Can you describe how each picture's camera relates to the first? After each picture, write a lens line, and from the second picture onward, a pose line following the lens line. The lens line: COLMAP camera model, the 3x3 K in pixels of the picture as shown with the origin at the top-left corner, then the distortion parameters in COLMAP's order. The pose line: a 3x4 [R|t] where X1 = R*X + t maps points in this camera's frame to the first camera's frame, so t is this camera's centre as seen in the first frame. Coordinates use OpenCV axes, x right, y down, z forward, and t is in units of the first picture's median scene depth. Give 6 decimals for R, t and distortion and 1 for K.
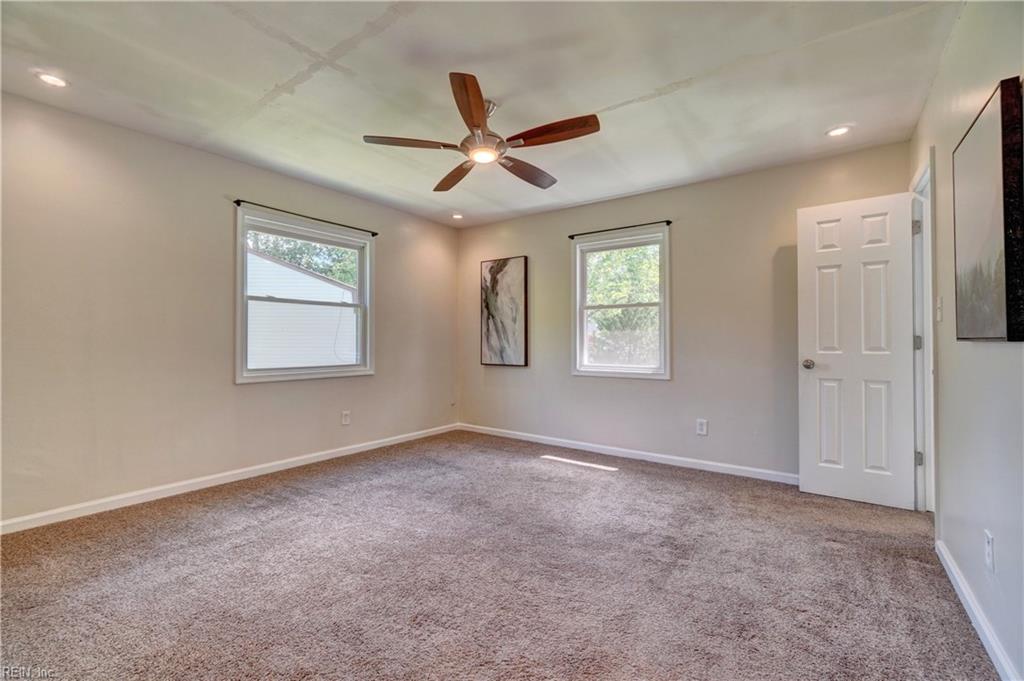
lens RADIAL K [[442.3, 0, 506.3], [0, 442.3, 339.4], [0, 0, 1]] dist [-0.005353, 0.001932]
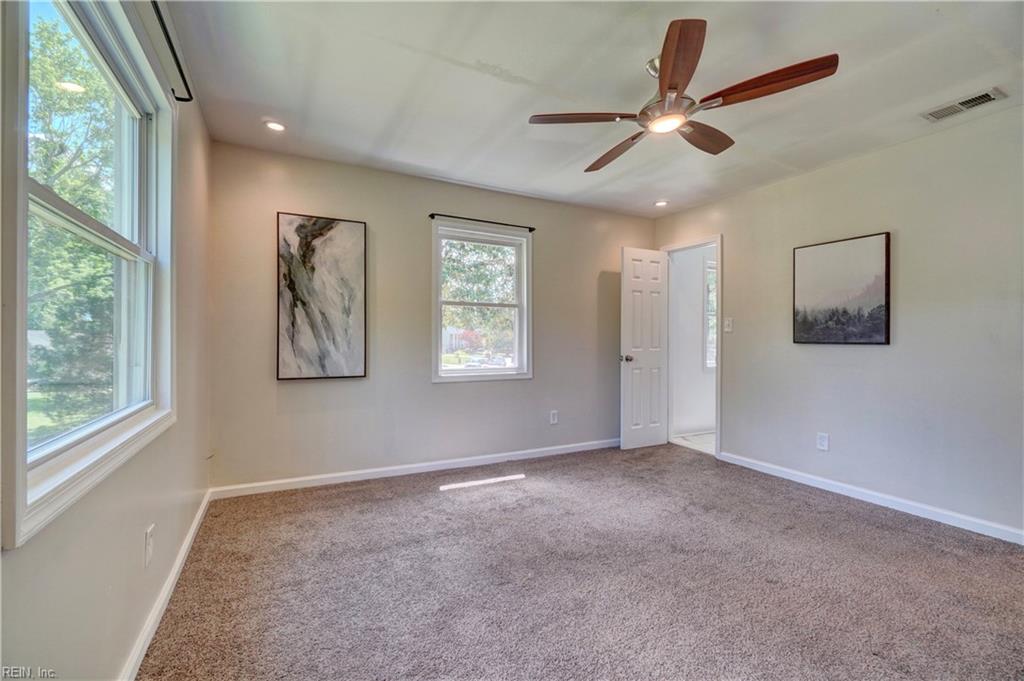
lens RADIAL K [[442.3, 0, 505.9], [0, 442.3, 336.6], [0, 0, 1]] dist [-0.005353, 0.001932]
pose [[0.441889, 0.005447, 0.897053, -0.531340], [-0.008268, 0.999964, -0.001999, -0.005250], [-0.897031, -0.006533, 0.441918, 0.510059]]
